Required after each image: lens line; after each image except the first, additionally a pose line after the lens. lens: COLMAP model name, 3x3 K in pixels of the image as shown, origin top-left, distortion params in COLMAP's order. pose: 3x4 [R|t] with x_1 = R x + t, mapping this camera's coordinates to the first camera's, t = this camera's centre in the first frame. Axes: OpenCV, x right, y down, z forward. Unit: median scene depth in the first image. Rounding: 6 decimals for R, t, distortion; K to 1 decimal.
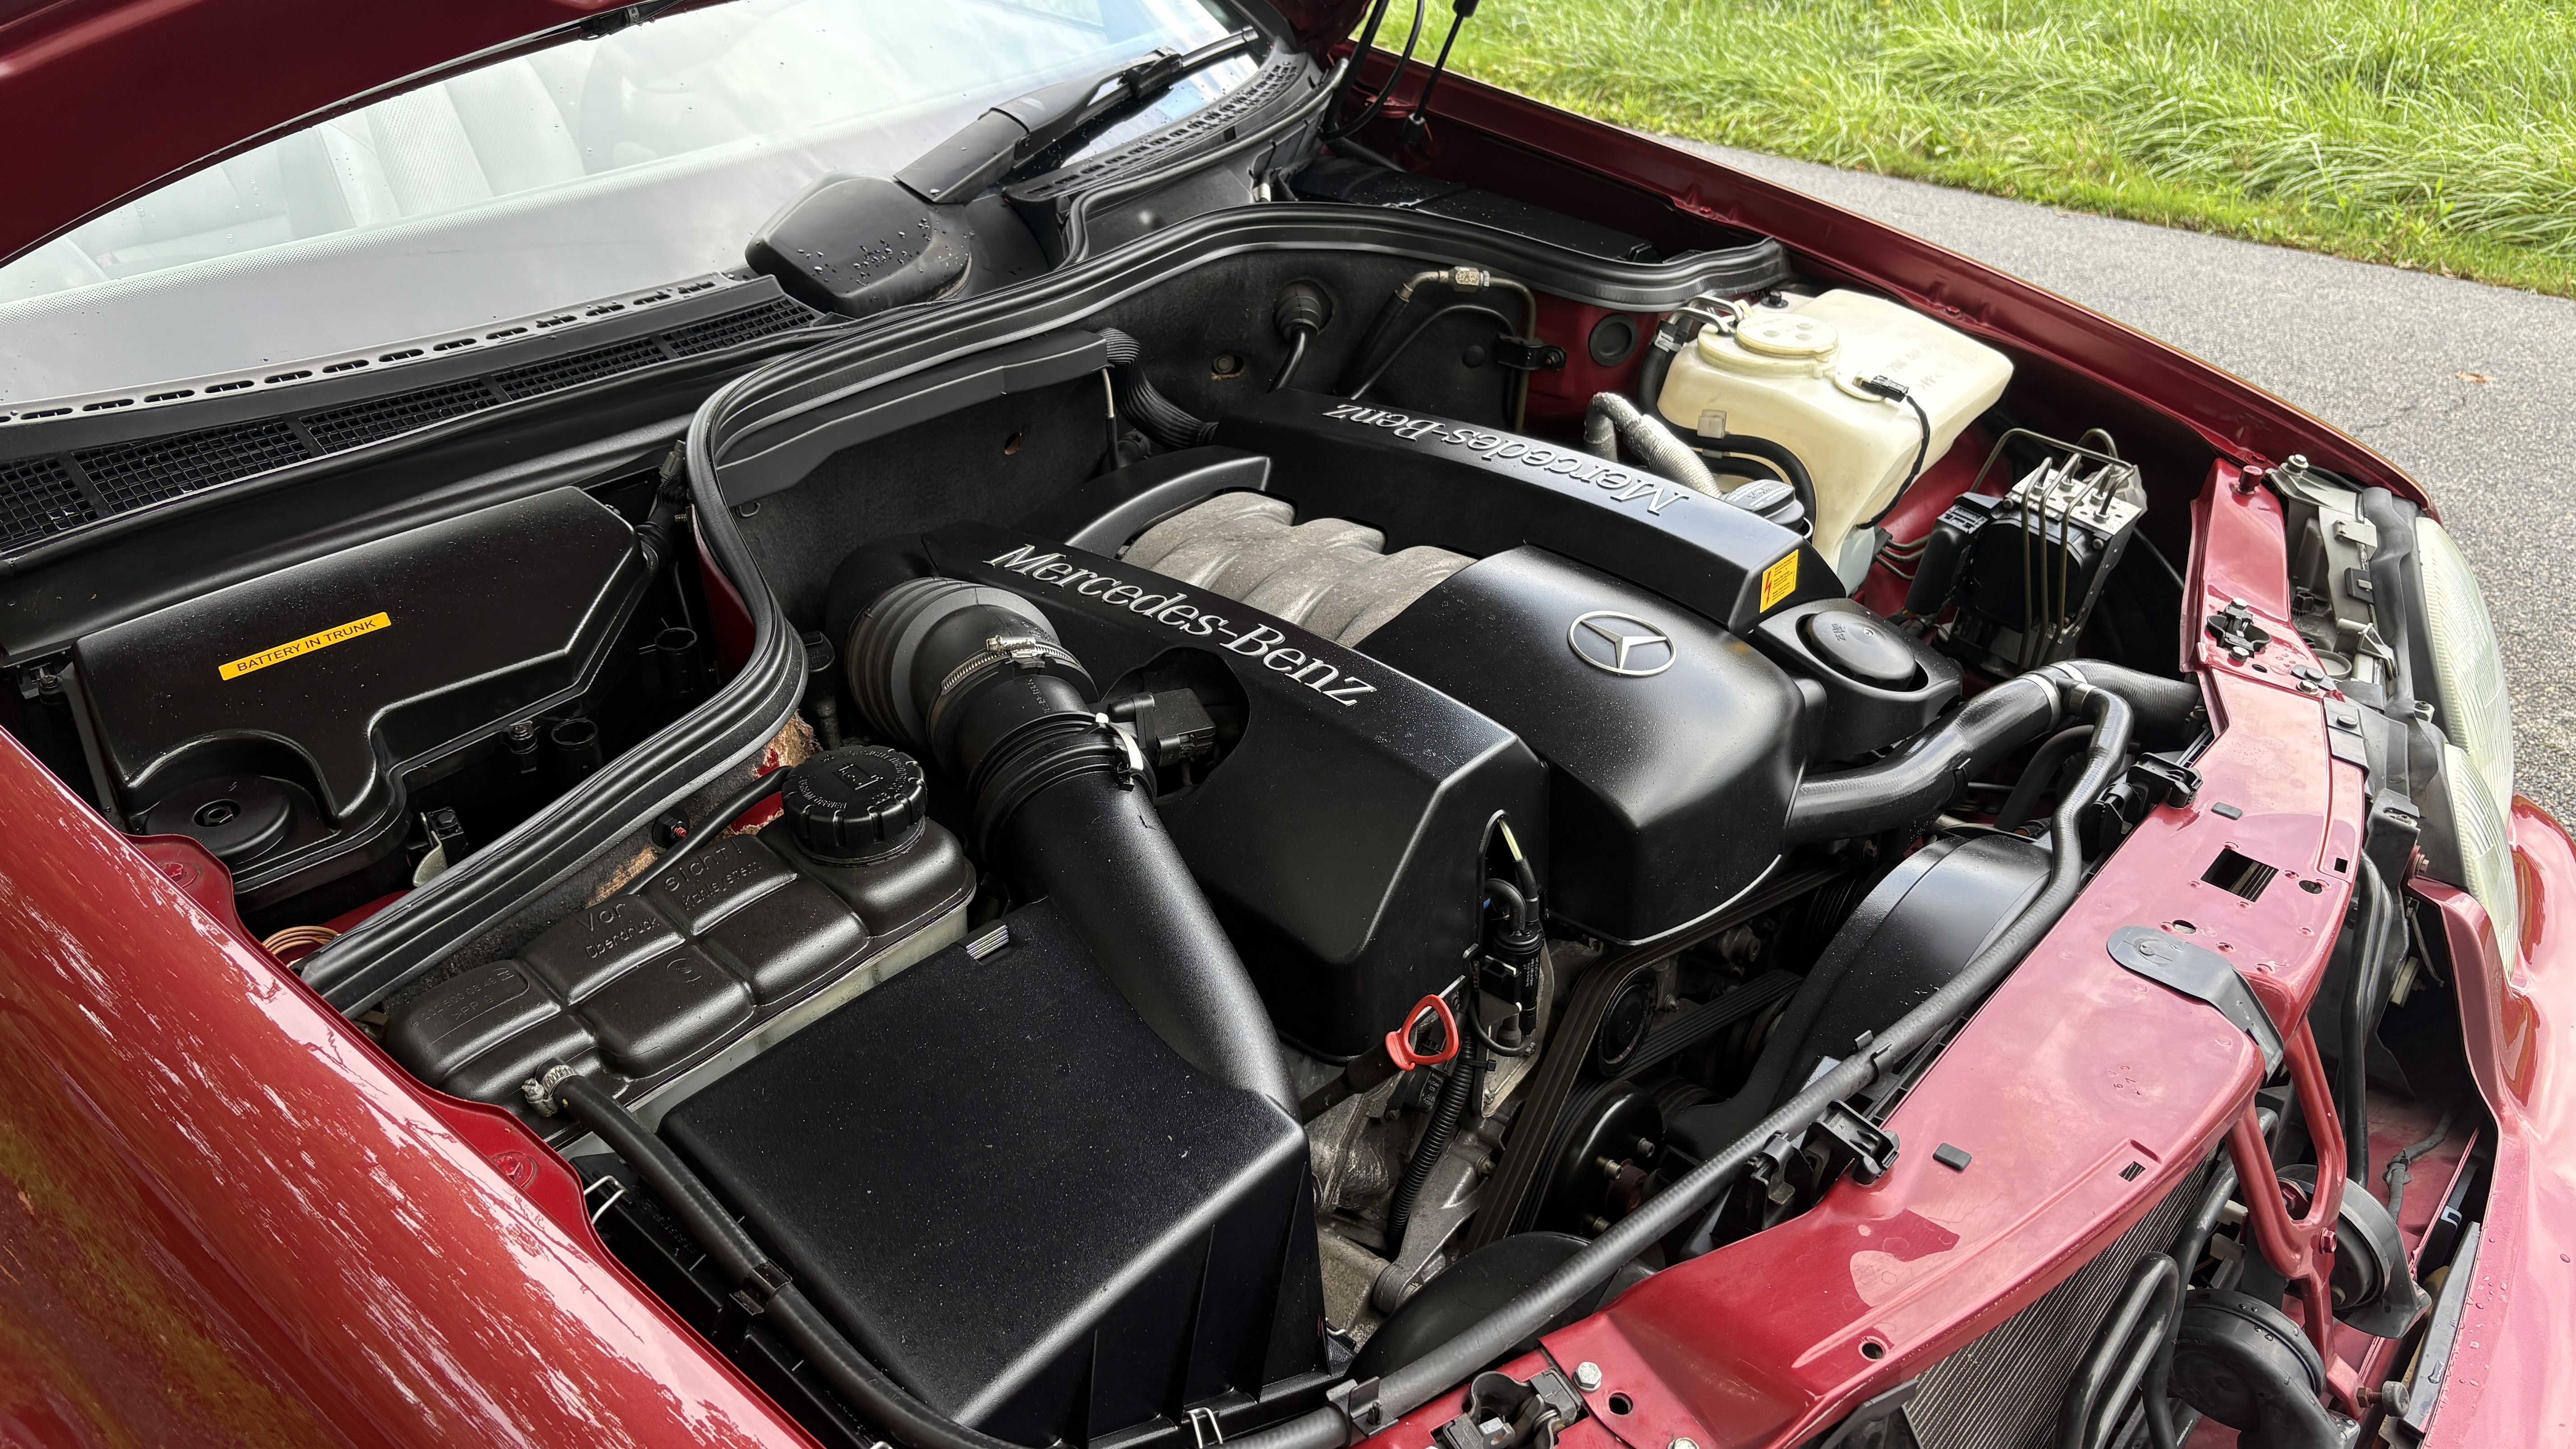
lens RADIAL K [[1987.2, 0, 1288.0], [0, 1987.2, 724.5], [0, 0, 1]] dist [0.043481, -0.003912]
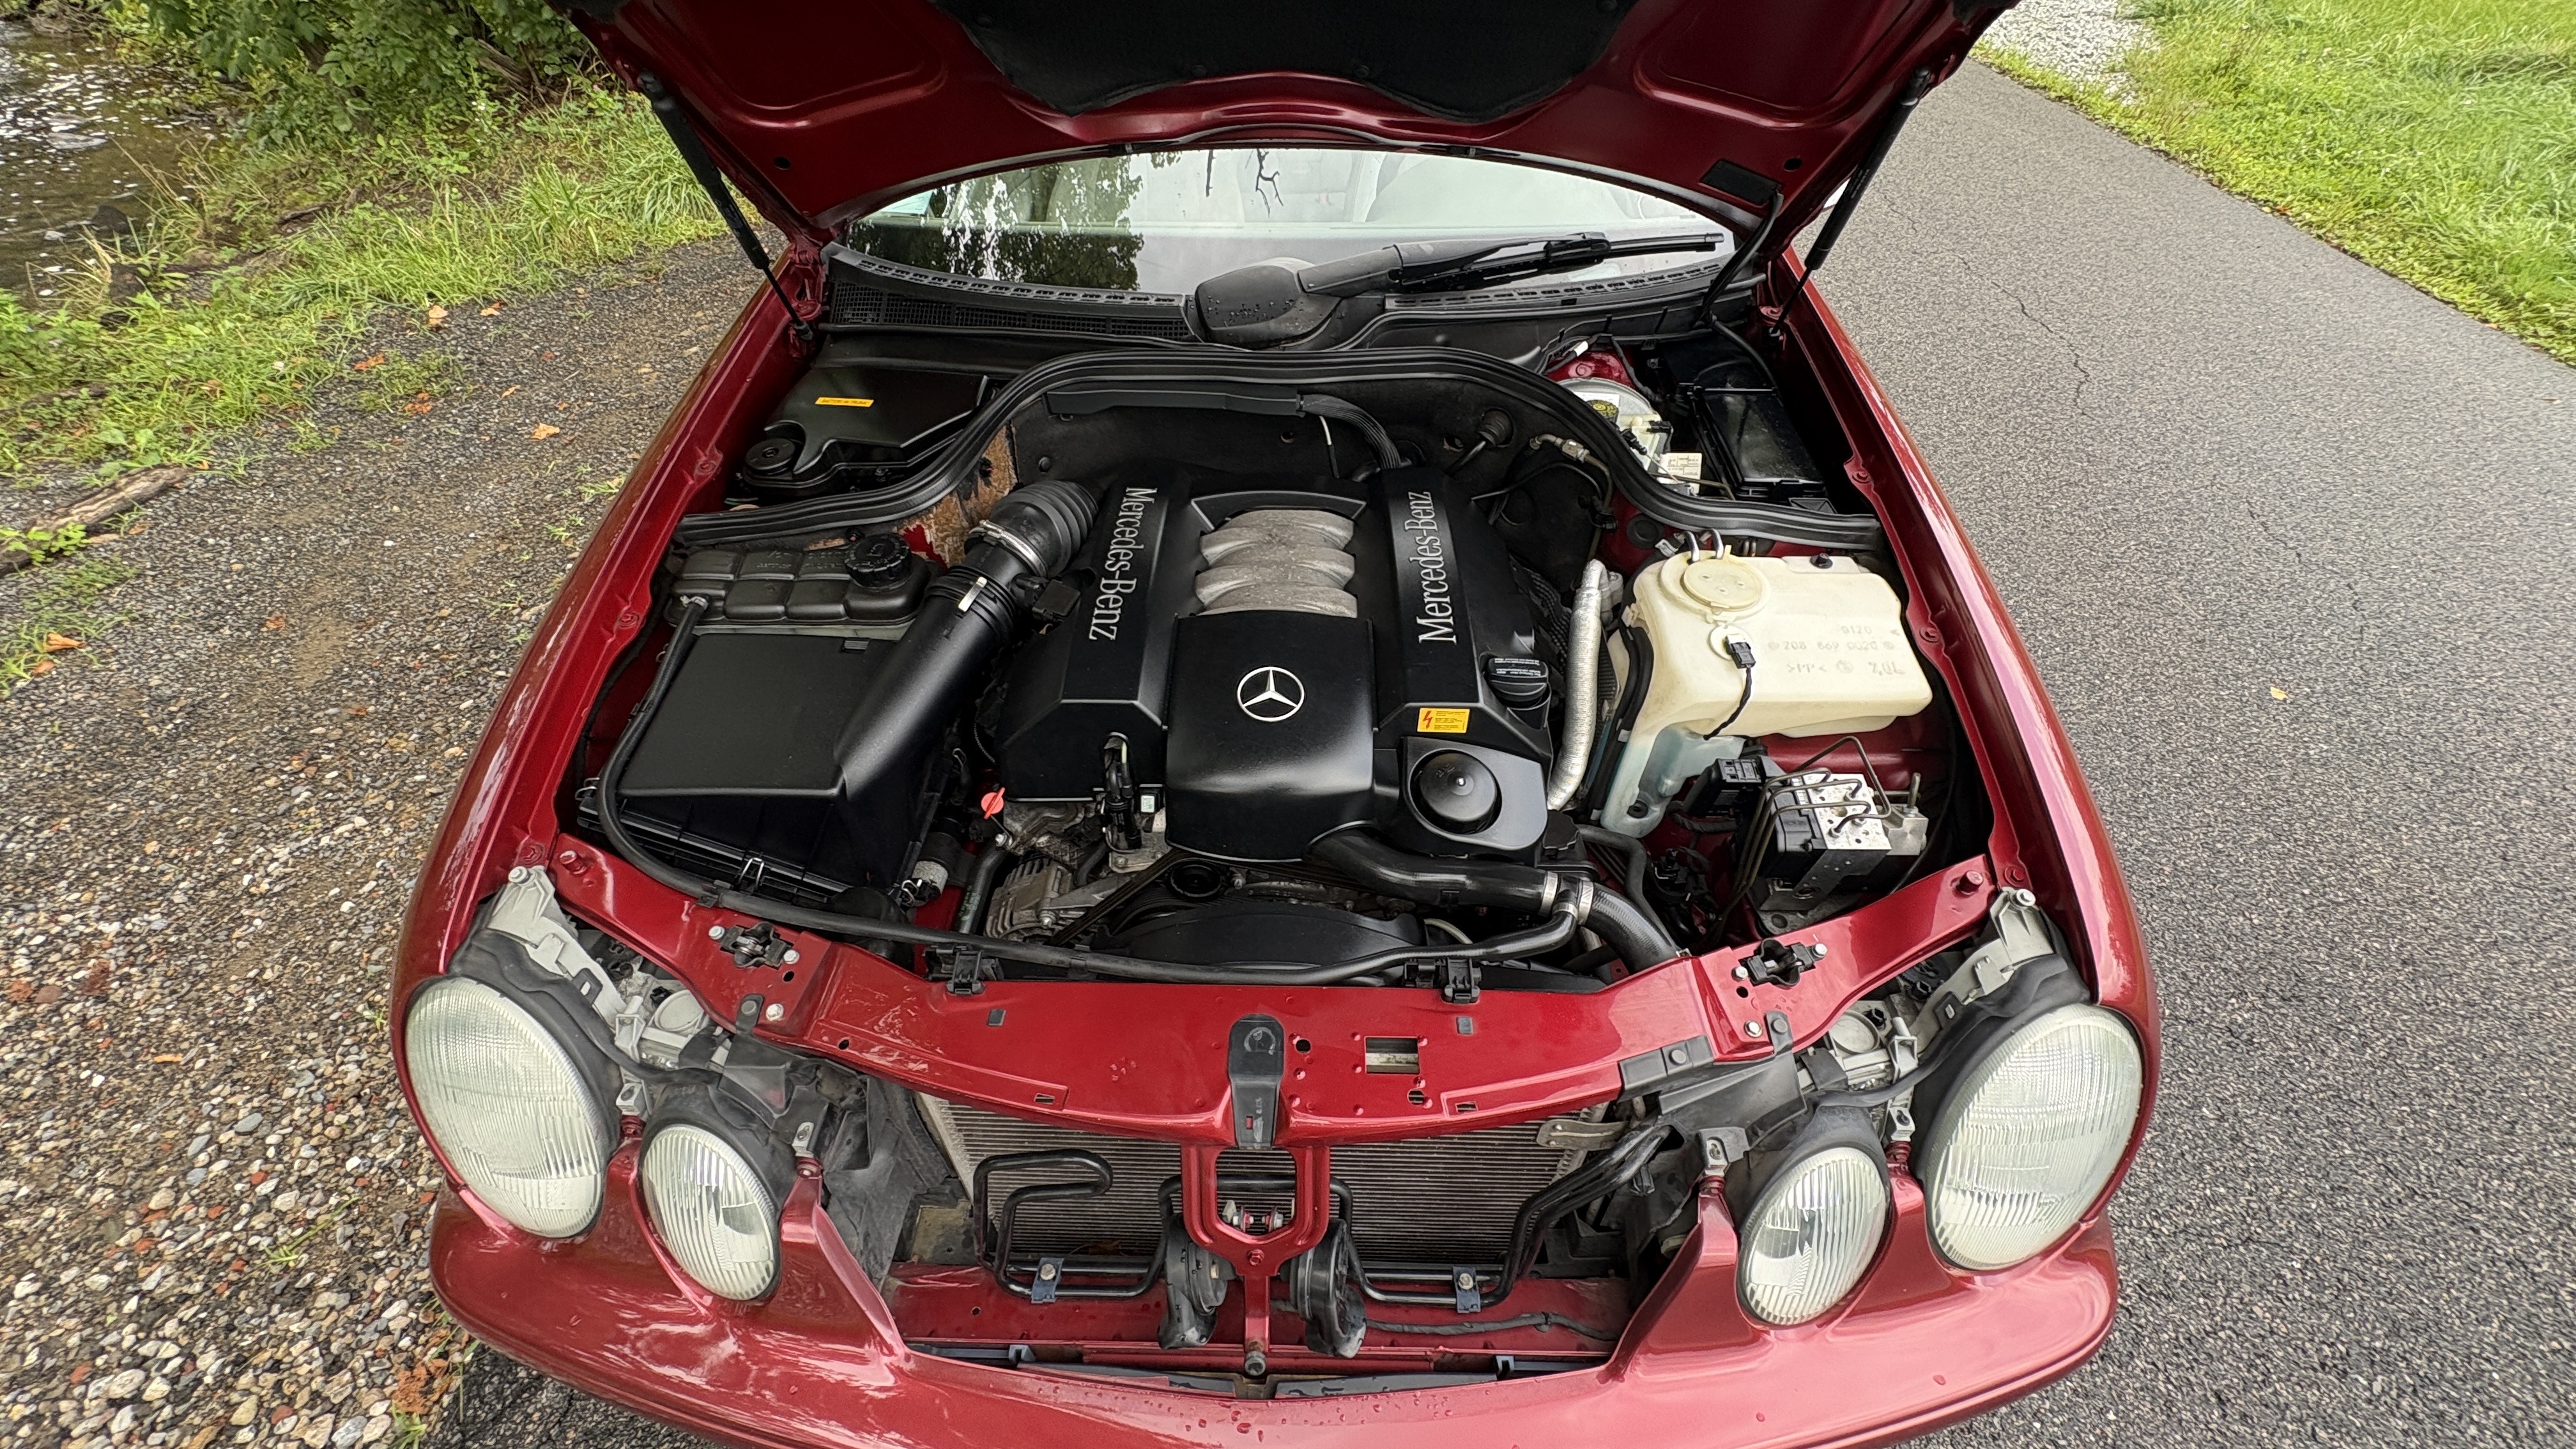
lens RADIAL K [[1034.1, 0, 1288.0], [0, 1034.1, 724.5], [0, 0, 1]] dist [-0.001558, -0.000010]
pose [[0.622700, 0.537089, -0.569017, 0.541425], [-0.391567, 0.843504, 0.367664, -0.270879], [0.677436, -0.006136, 0.735556, 0.319249]]
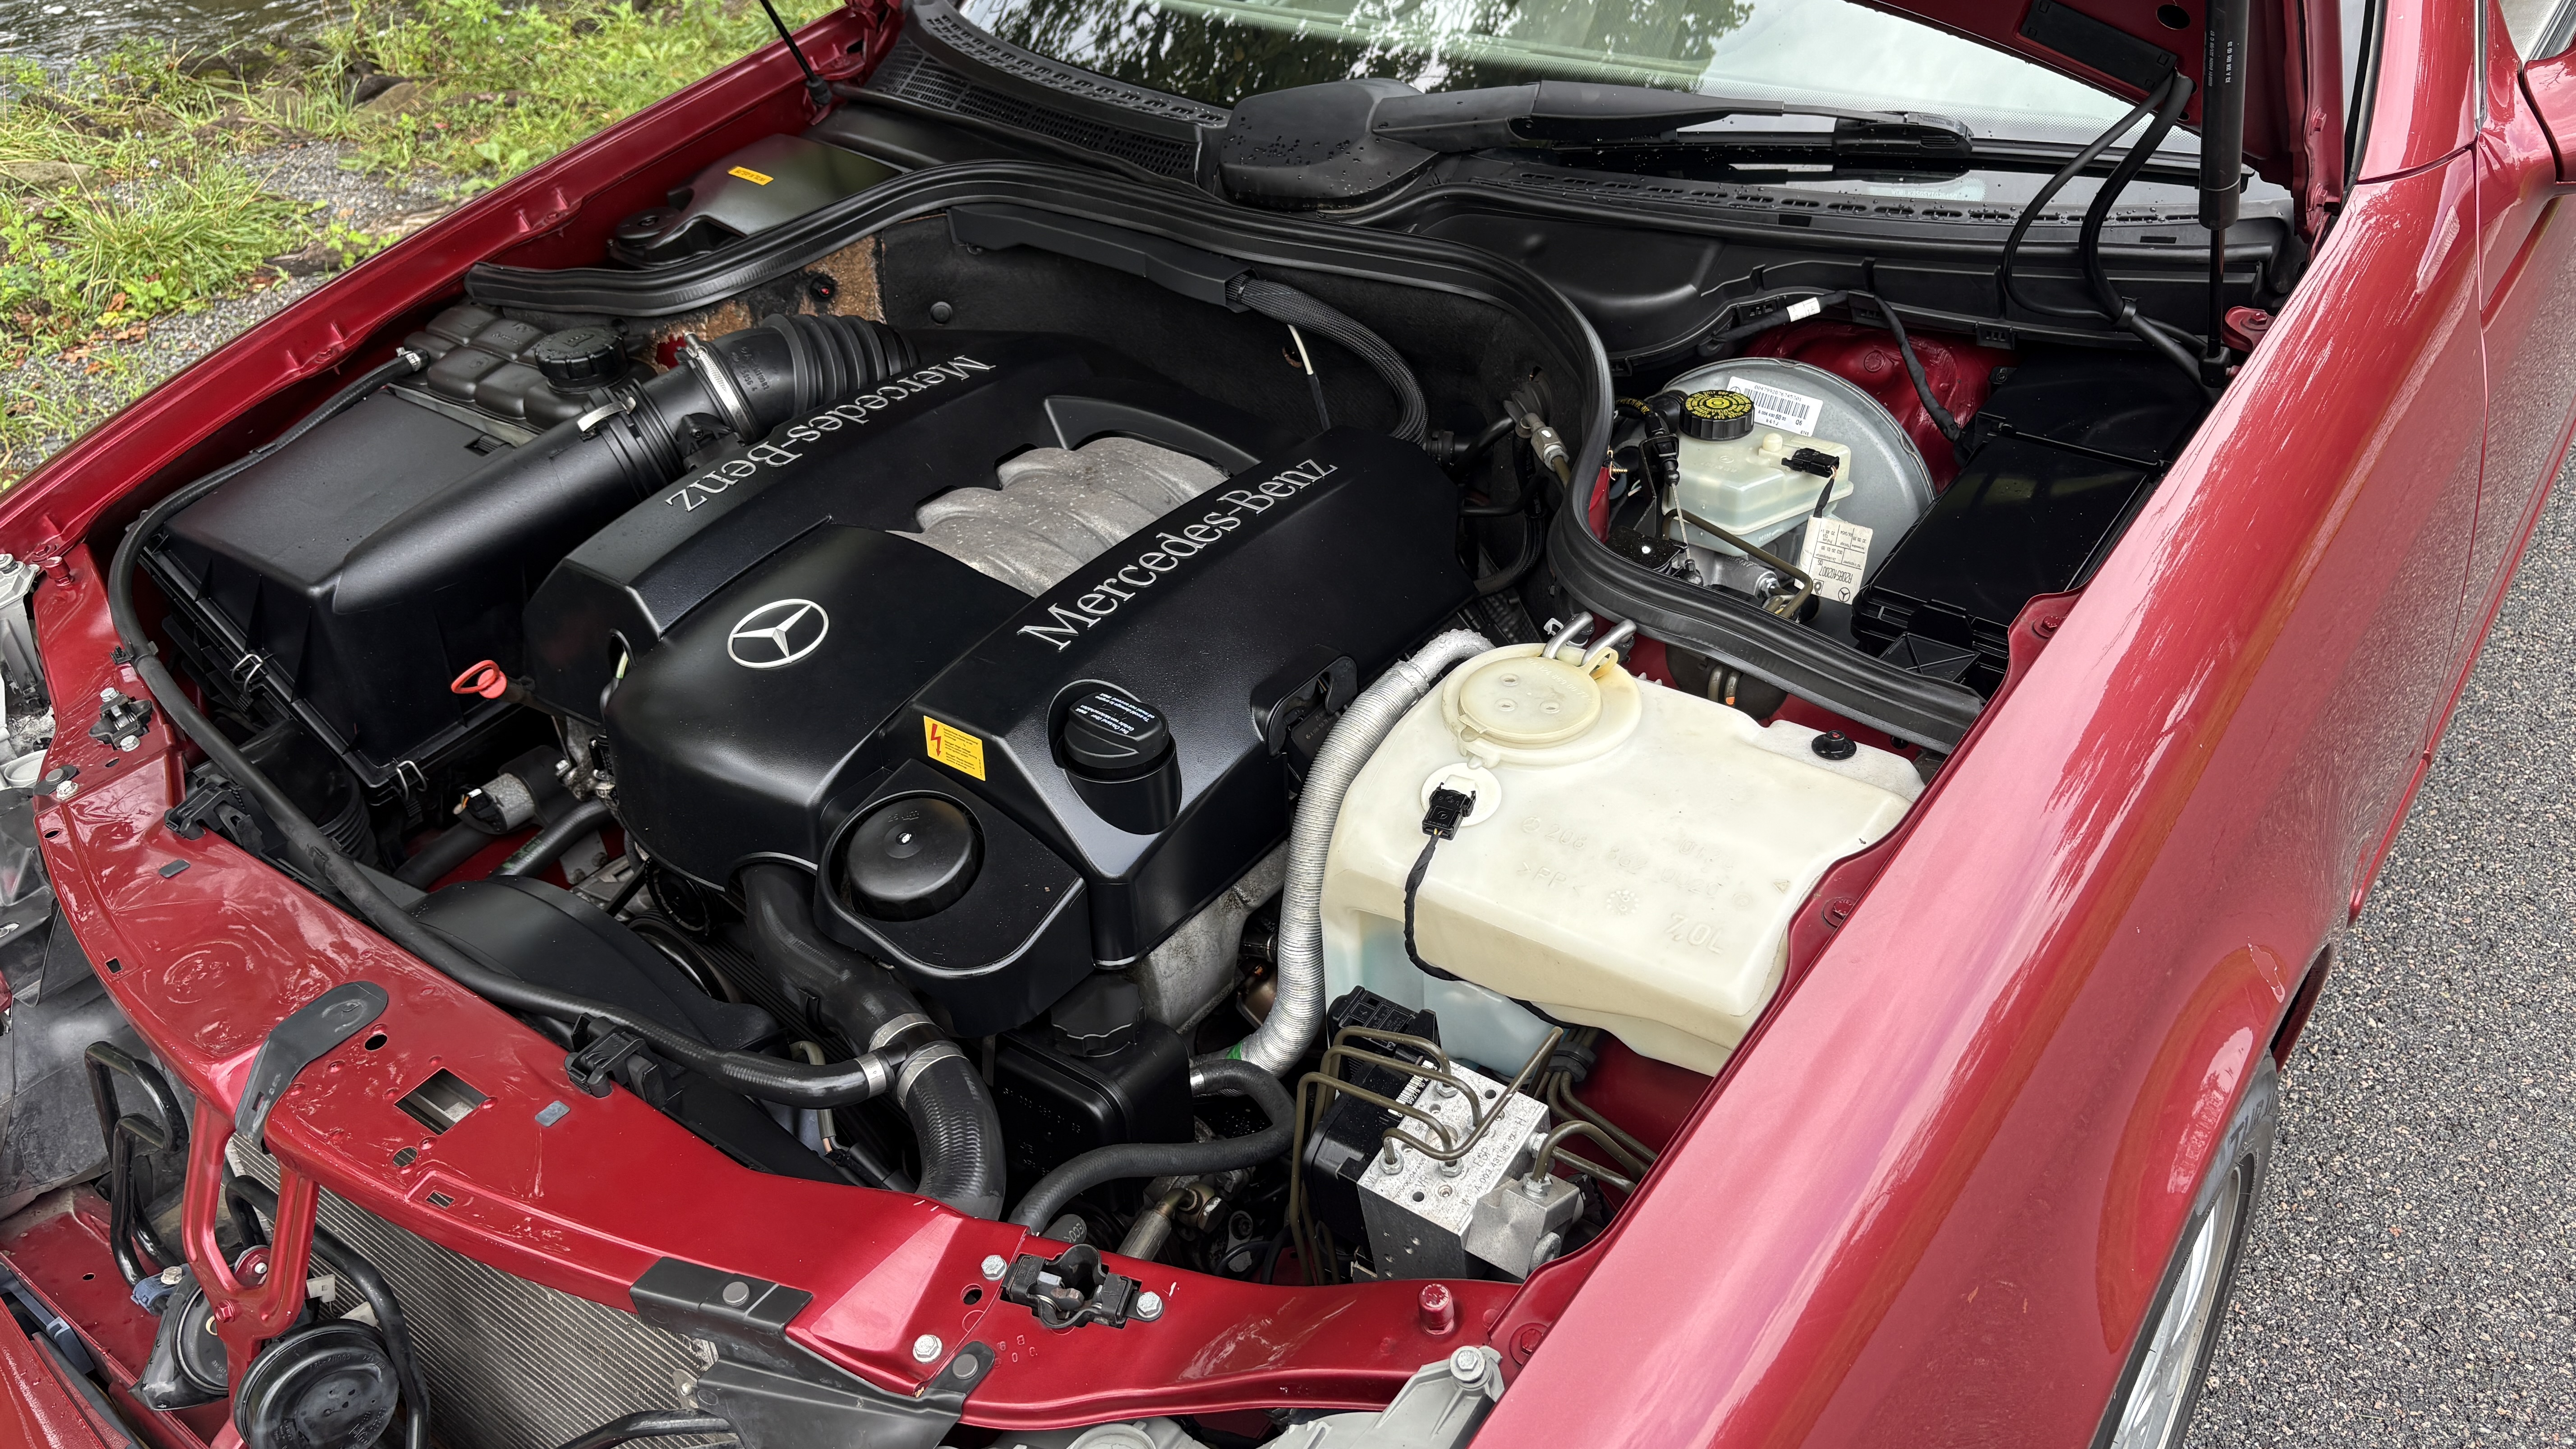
lens RADIAL K [[1987.2, 0, 1288.0], [0, 1987.2, 724.5], [0, 0, 1]] dist [0.043481, -0.003912]
pose [[0.049023, 0.554698, -0.830606, 0.882740], [-0.454605, 0.752865, 0.475950, -0.512124], [0.889343, 0.354265, 0.289076, 0.769760]]
